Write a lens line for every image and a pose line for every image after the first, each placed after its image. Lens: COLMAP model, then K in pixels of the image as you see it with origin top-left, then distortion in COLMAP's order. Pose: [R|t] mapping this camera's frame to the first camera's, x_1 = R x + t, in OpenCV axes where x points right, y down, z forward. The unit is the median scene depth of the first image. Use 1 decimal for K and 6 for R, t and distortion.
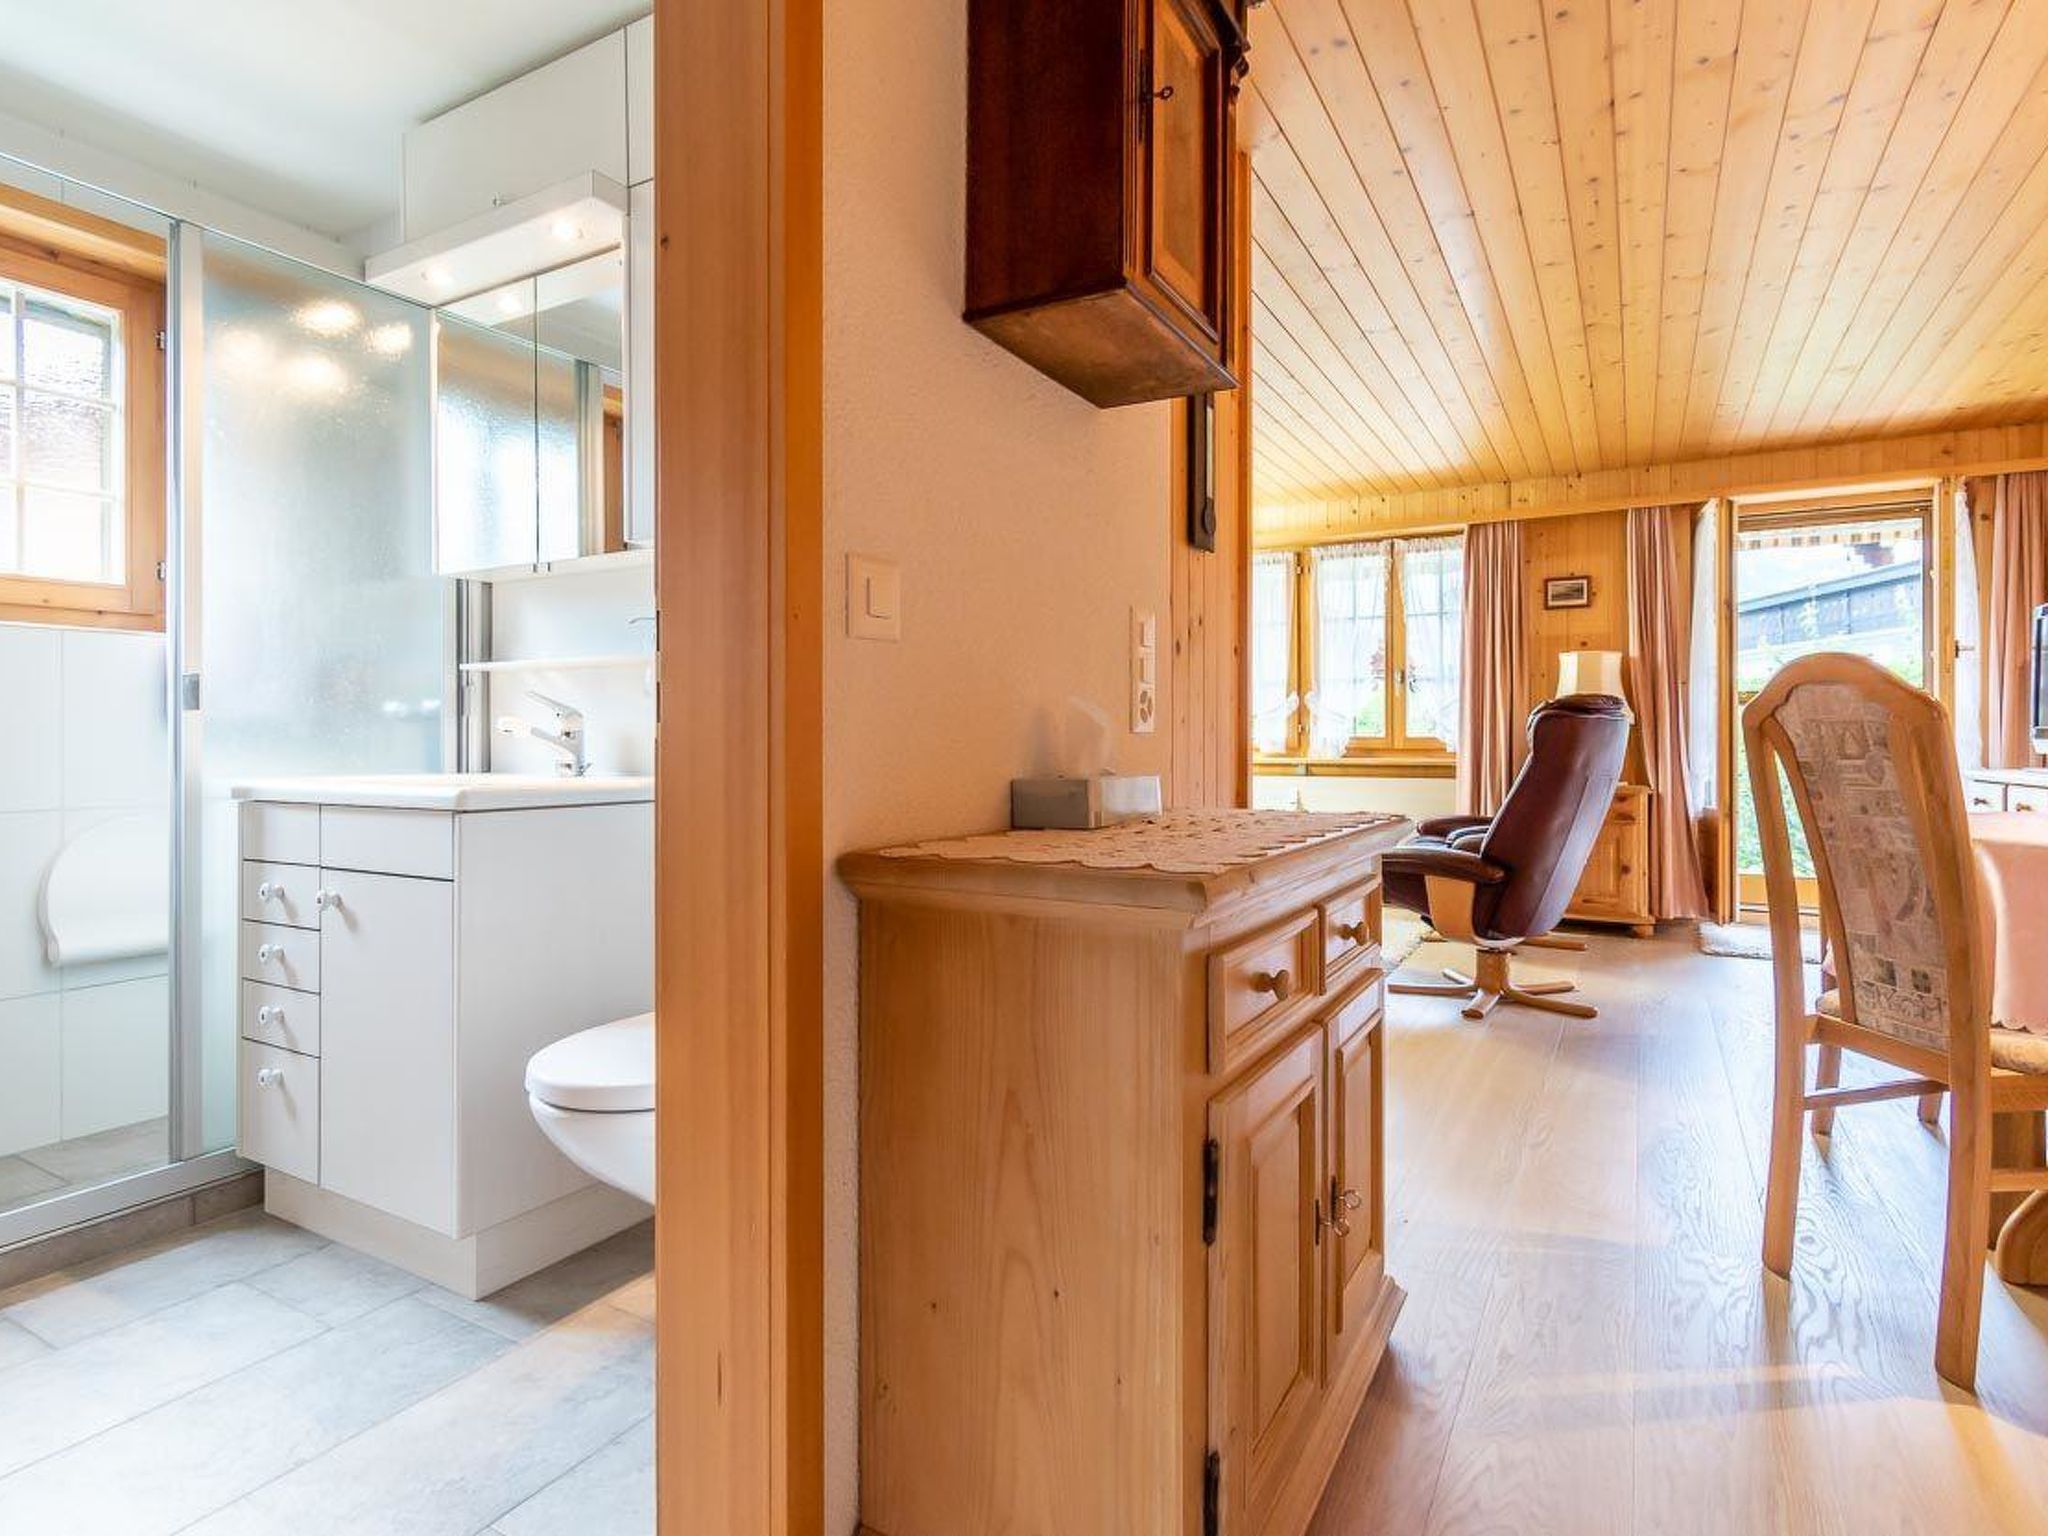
lens RADIAL K [[1068.1, 0, 1023.3], [0, 1068.1, 750.7], [0, 0, 1]] dist [0.002618, -0.001150]
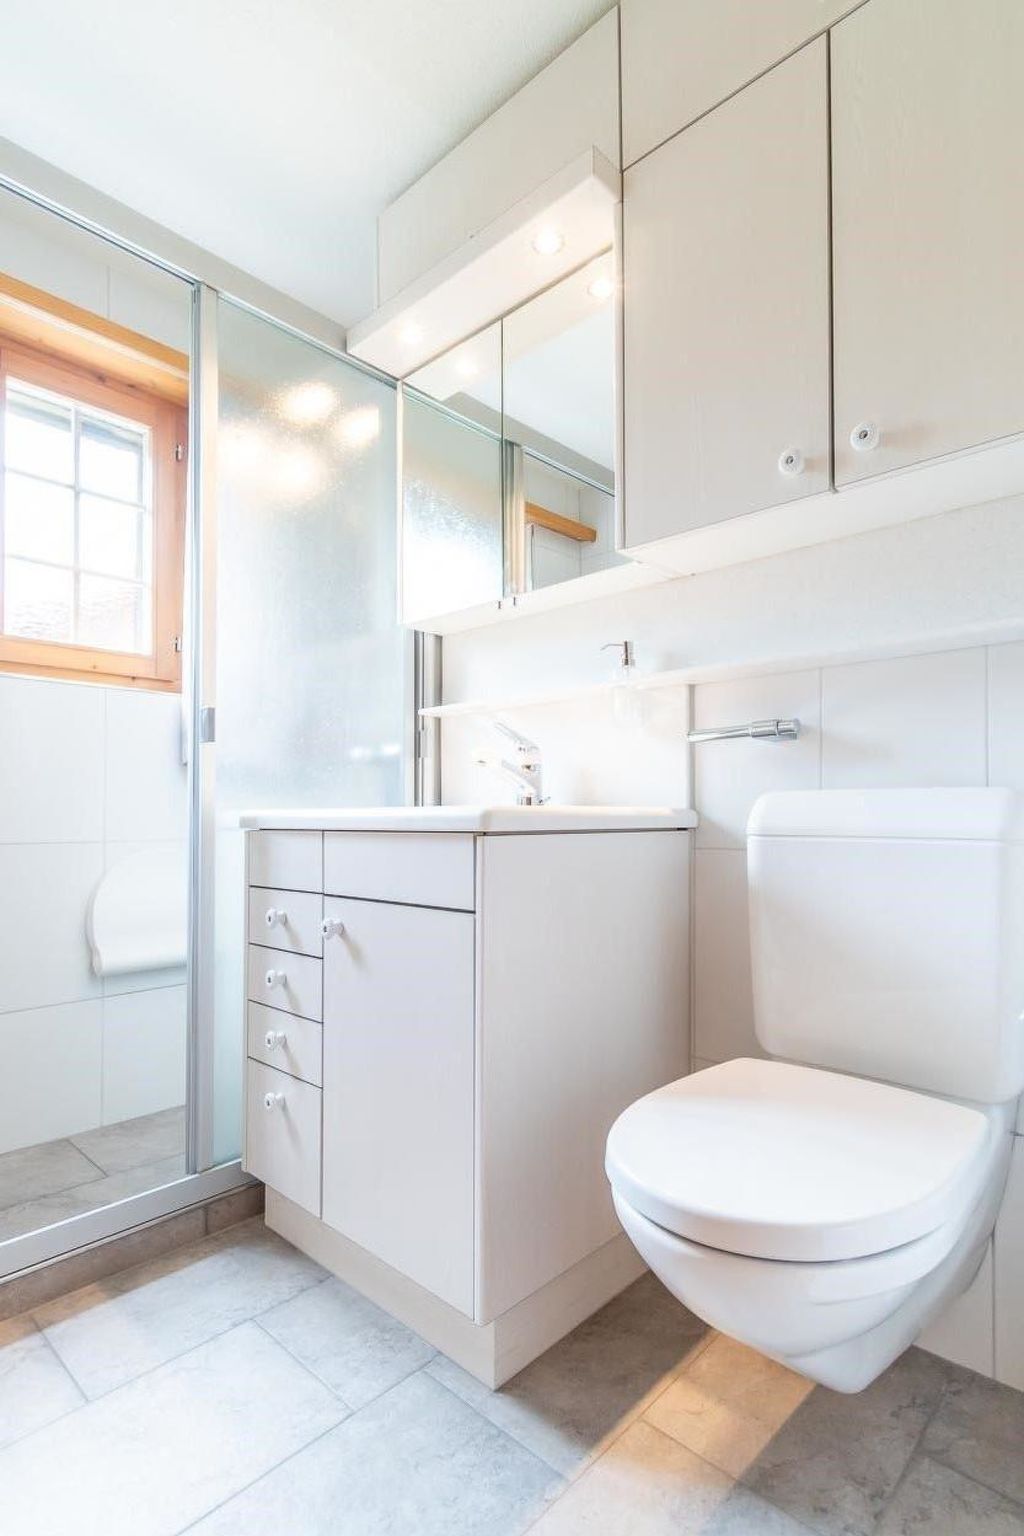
lens RADIAL K [[717.5, 0, 510.9], [0, 717.5, 807.7], [0, 0, 1]] dist [0.002676, 0.000487]
pose [[0.975049, -0.010200, -0.221754, -0.314597], [0.005035, 0.999703, -0.023843, 0.041908], [0.221932, 0.022132, 0.974811, 0.359687]]
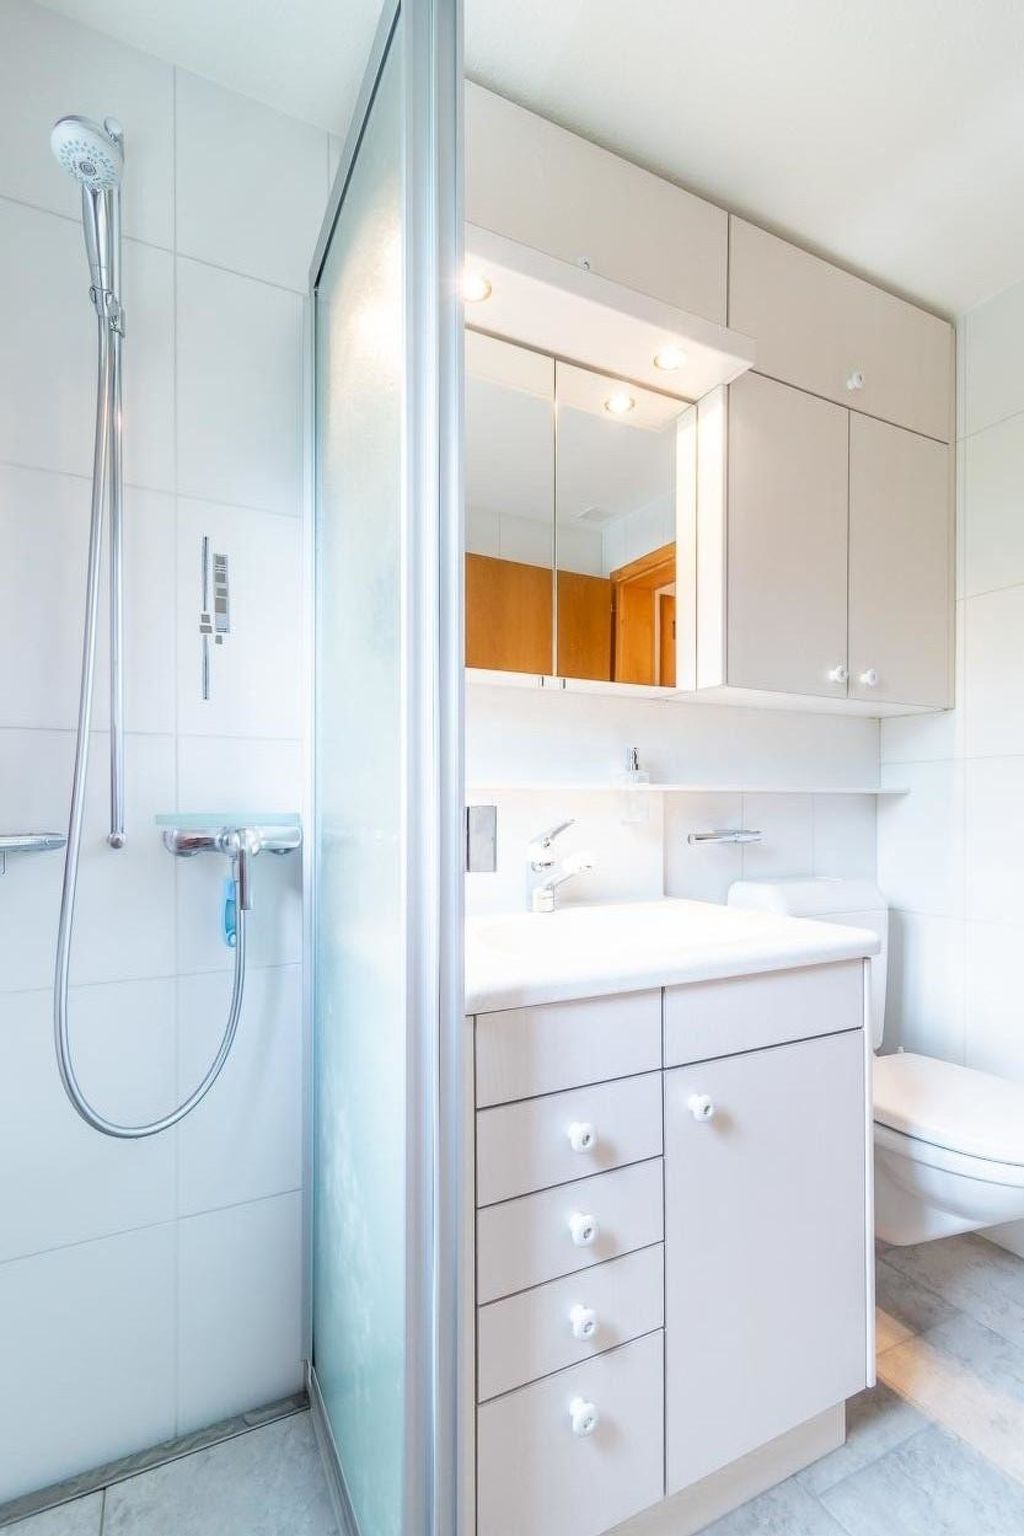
lens RADIAL K [[717.5, 0, 510.9], [0, 717.5, 807.7], [0, 0, 1]] dist [0.002676, 0.000487]
pose [[0.548531, -0.002755, 0.836125, -1.056177], [0.013453, 0.999894, -0.005531, -0.068186], [-0.836022, 0.014282, 0.548511, 0.752004]]
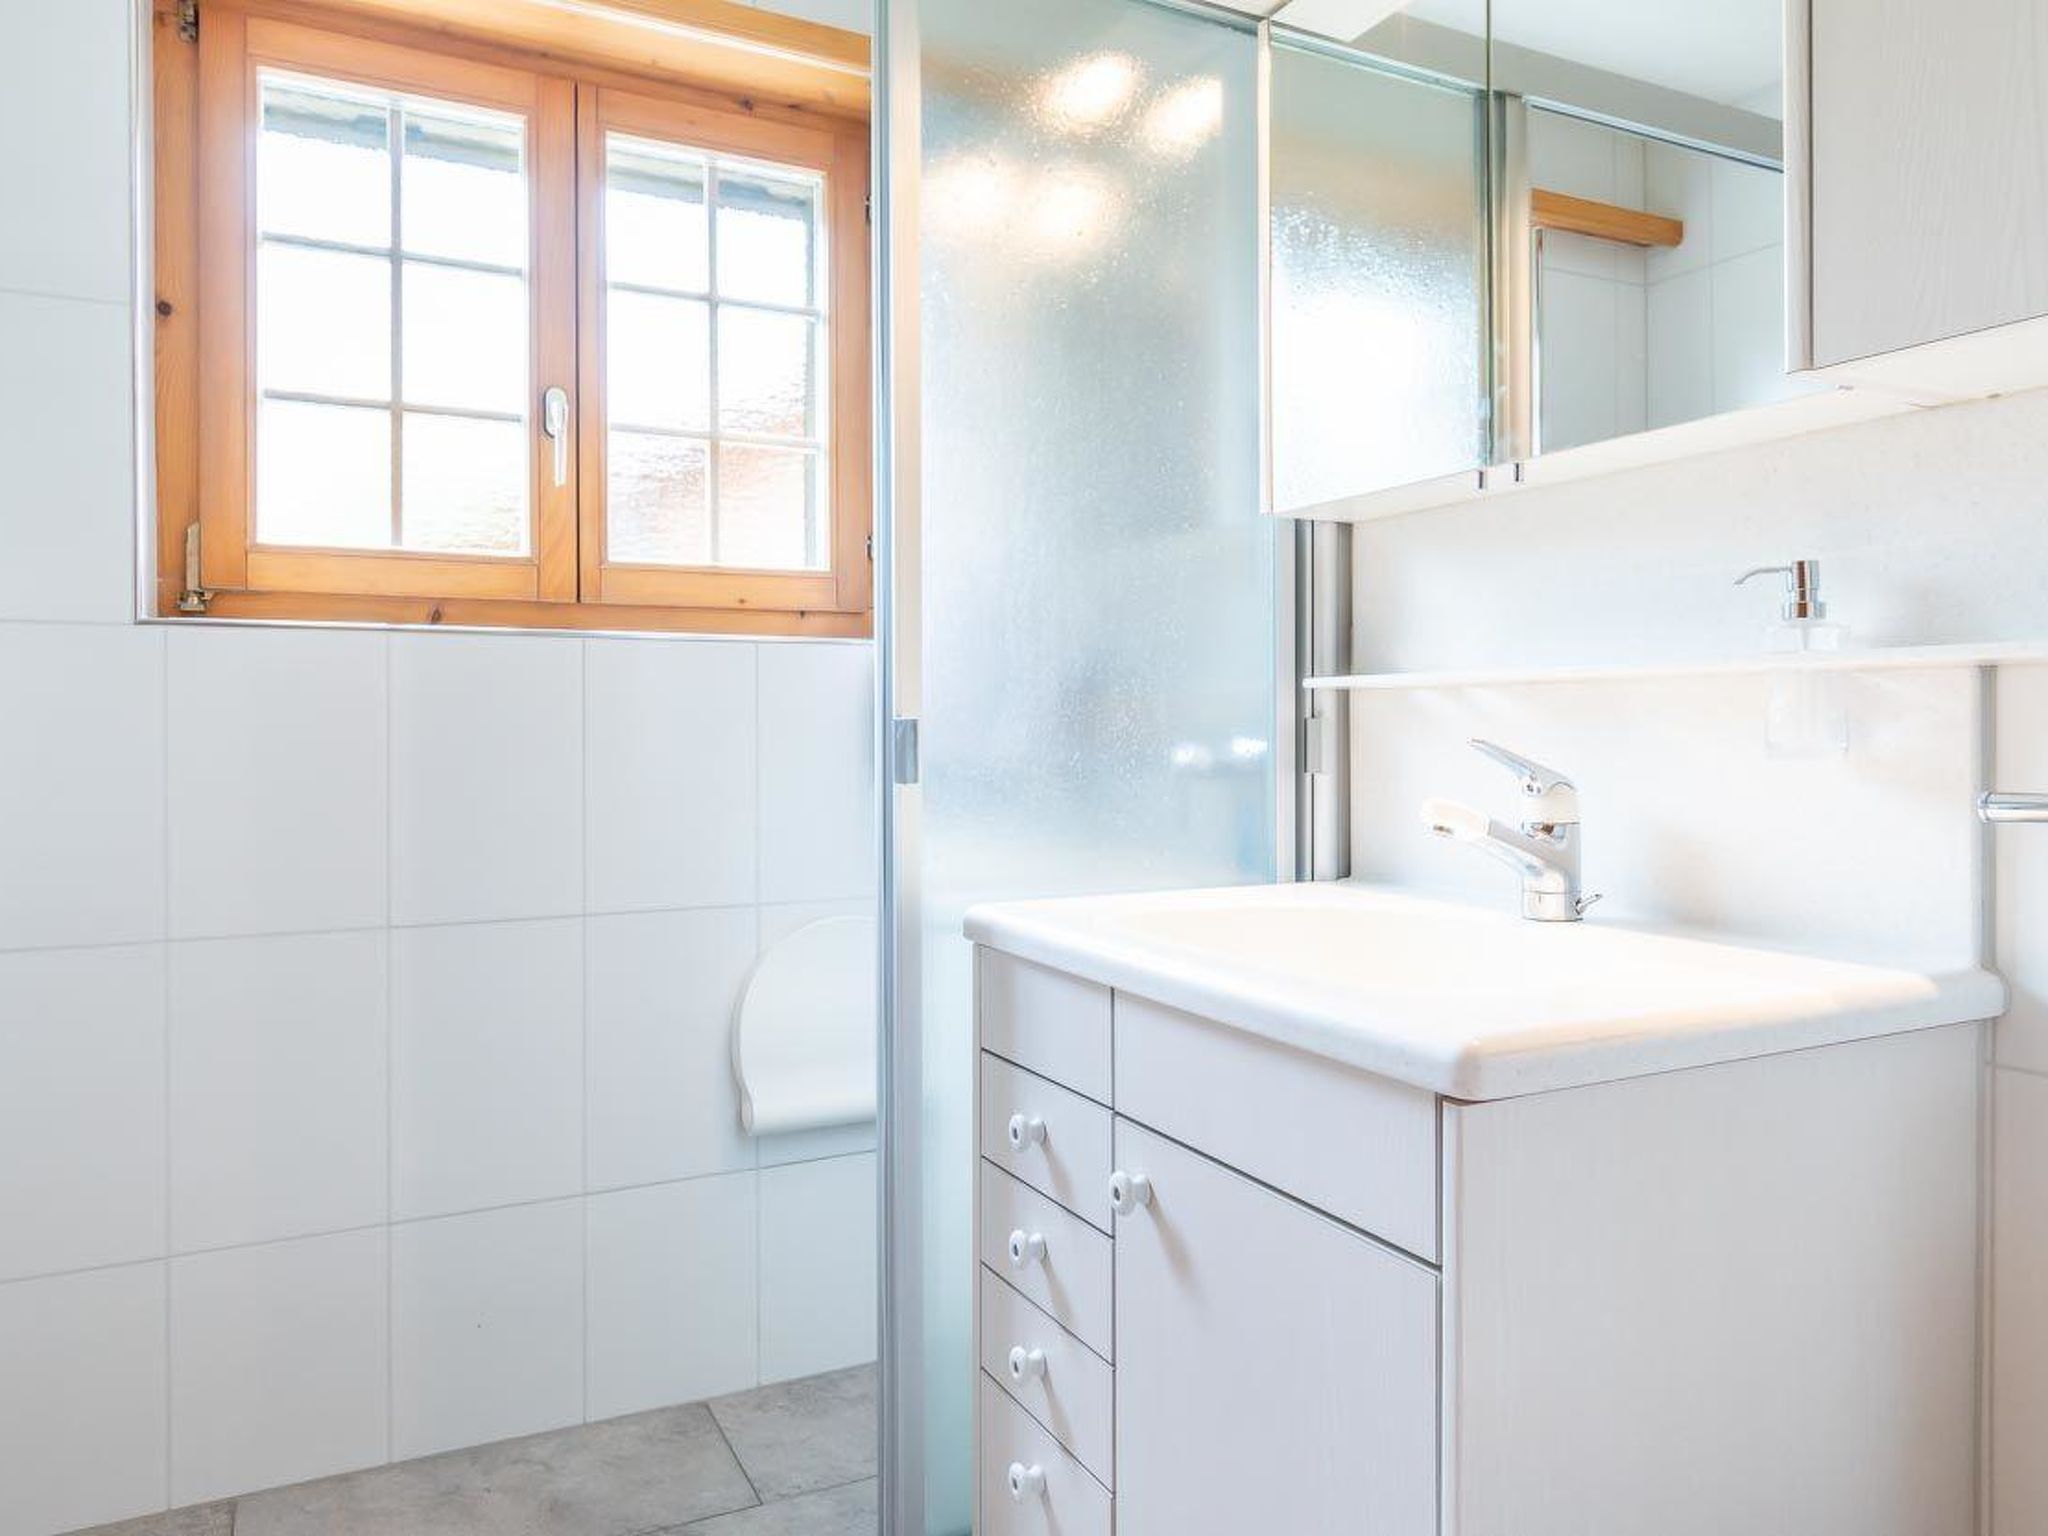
lens RADIAL K [[1260.5, 0, 1020.3], [0, 1260.5, 710.4], [0, 0, 1]] dist [0.000146, 0.001029]
pose [[0.842630, -0.006886, -0.538449, -0.349343], [0.002746, 0.999960, -0.008490, -0.068023], [0.538486, 0.005676, 0.842615, 0.445959]]
